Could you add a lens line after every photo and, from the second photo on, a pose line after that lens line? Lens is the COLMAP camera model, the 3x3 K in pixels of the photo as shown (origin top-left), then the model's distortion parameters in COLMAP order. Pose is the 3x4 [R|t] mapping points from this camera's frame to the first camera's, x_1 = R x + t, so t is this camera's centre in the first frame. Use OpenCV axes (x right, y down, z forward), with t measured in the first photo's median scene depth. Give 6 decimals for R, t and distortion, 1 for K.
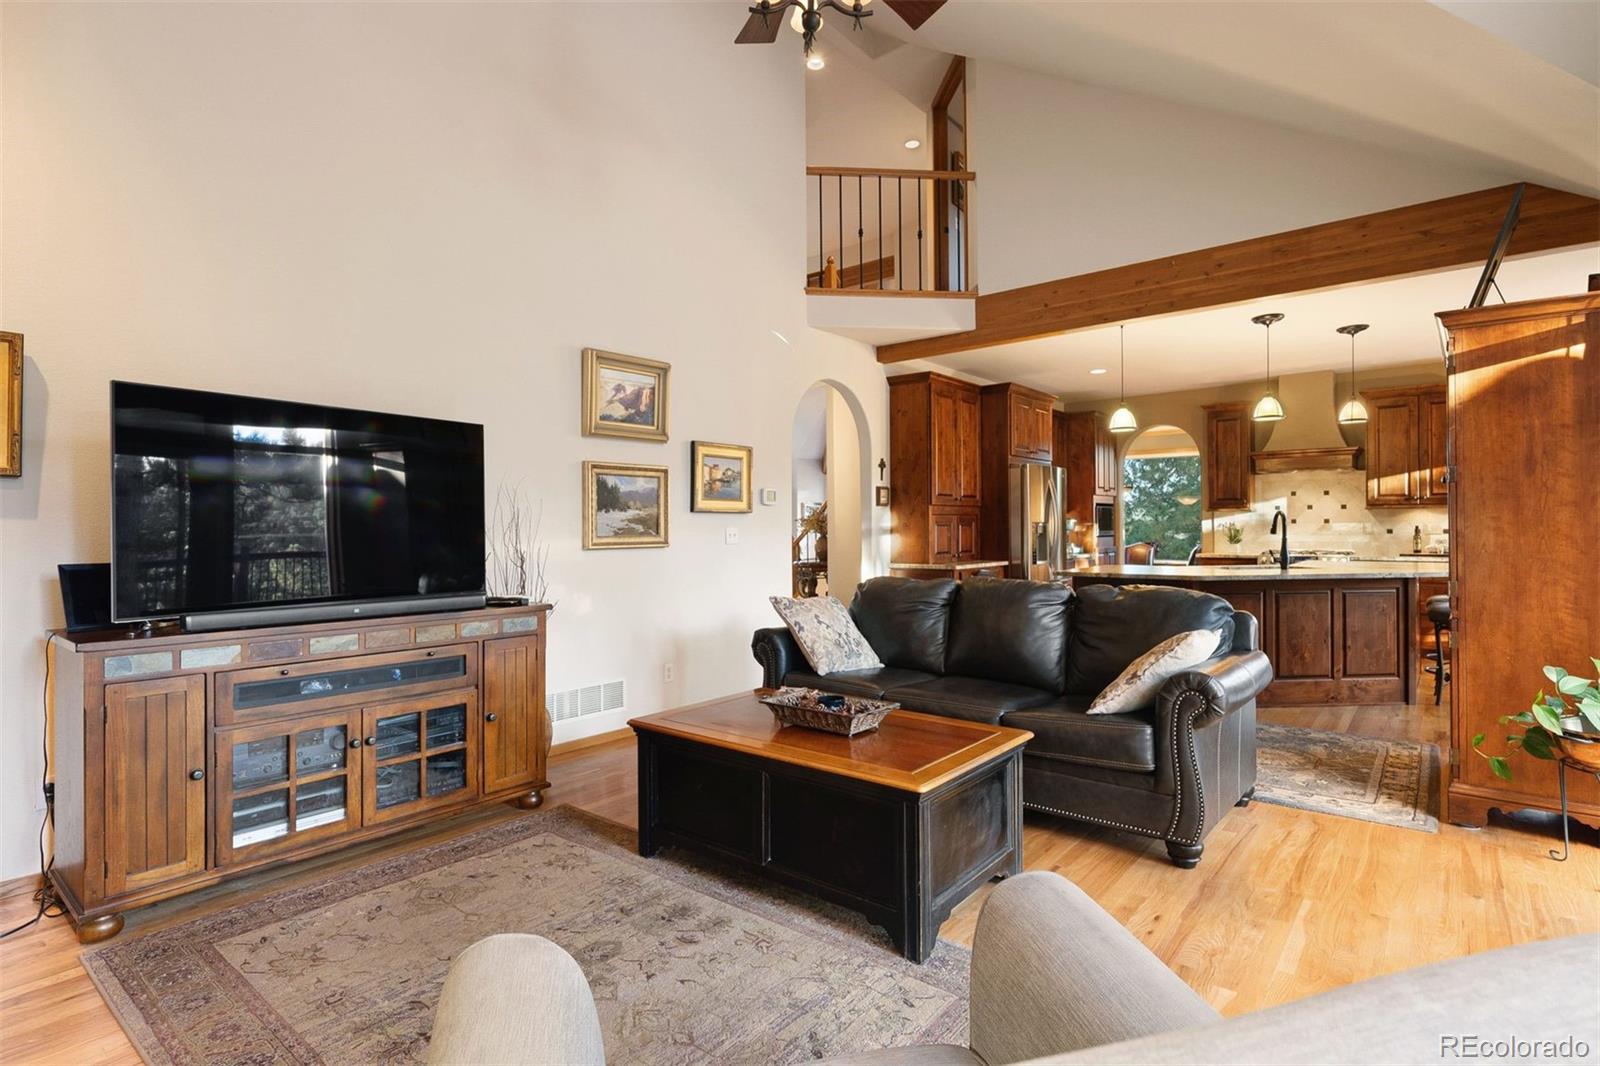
lens RADIAL K [[787.0, 0, 806.2], [0, 787.0, 524.0], [0, 0, 1]] dist [0.000045, 0.000311]
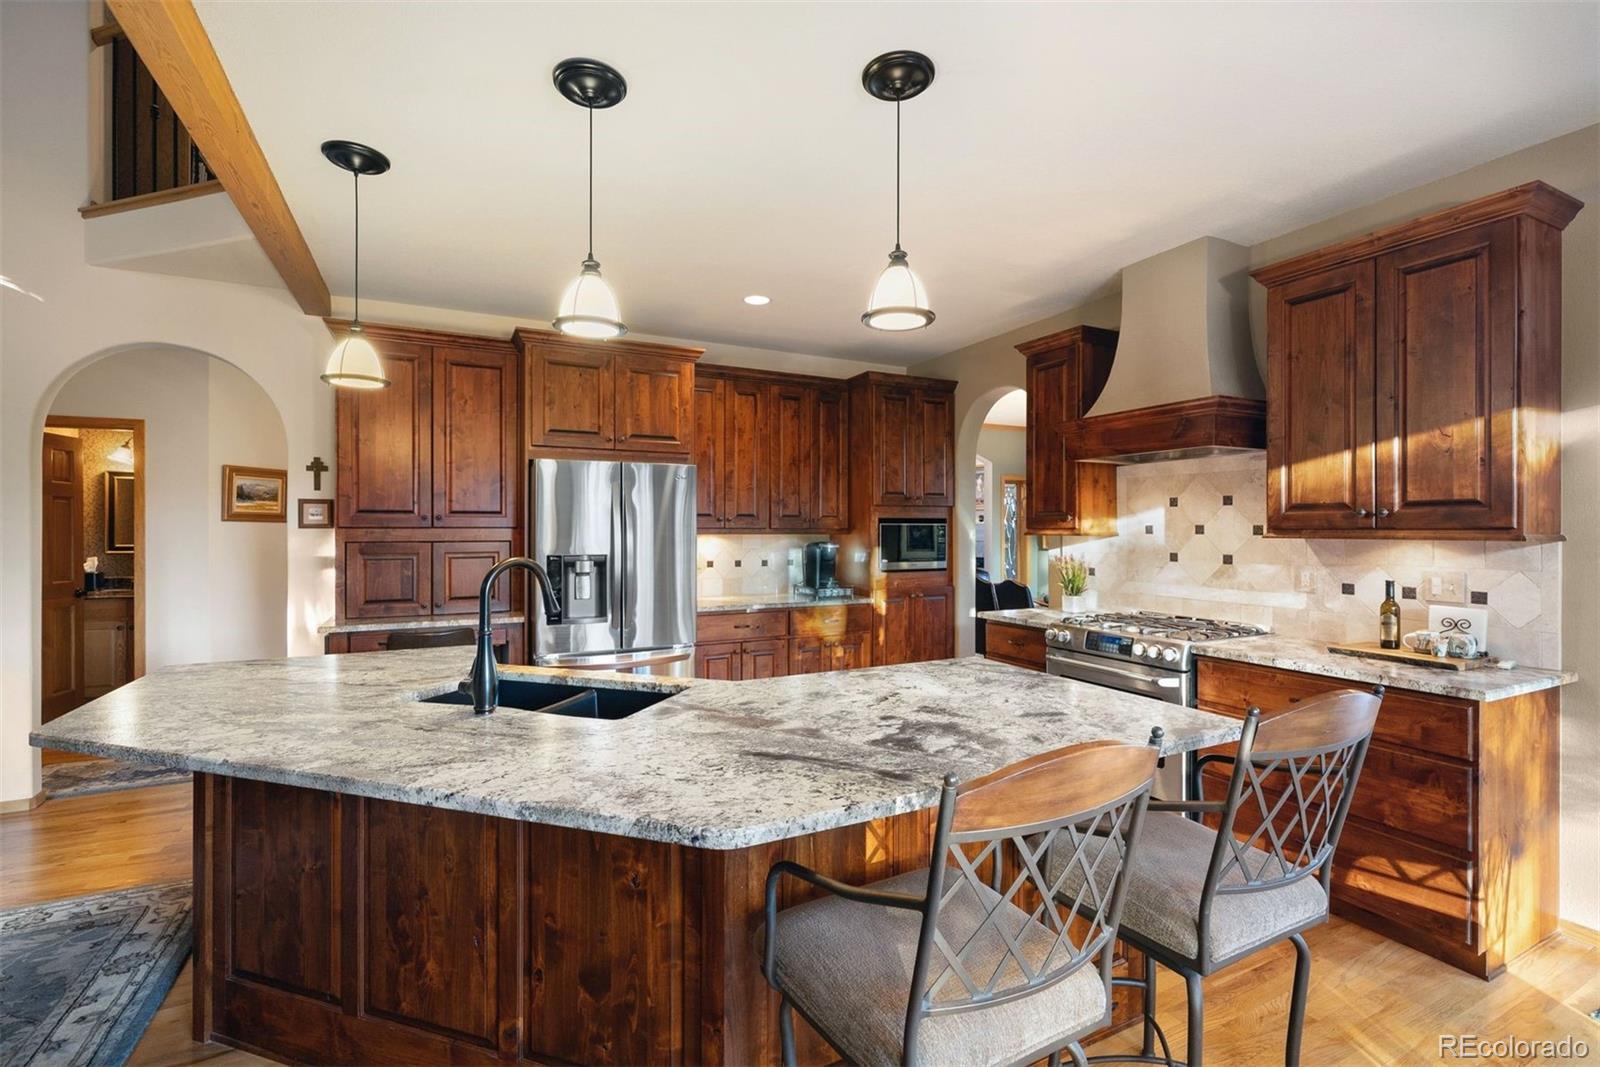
lens RADIAL K [[701.7, 0, 807.3], [0, 701.7, 527.9], [0, 0, 1]] dist [-0.000883, 0.000144]
pose [[0.917053, 0.005994, -0.398720, 0.944379], [-0.005740, 0.999982, 0.001833, -0.034404], [0.398724, 0.000608, 0.917071, 0.801477]]
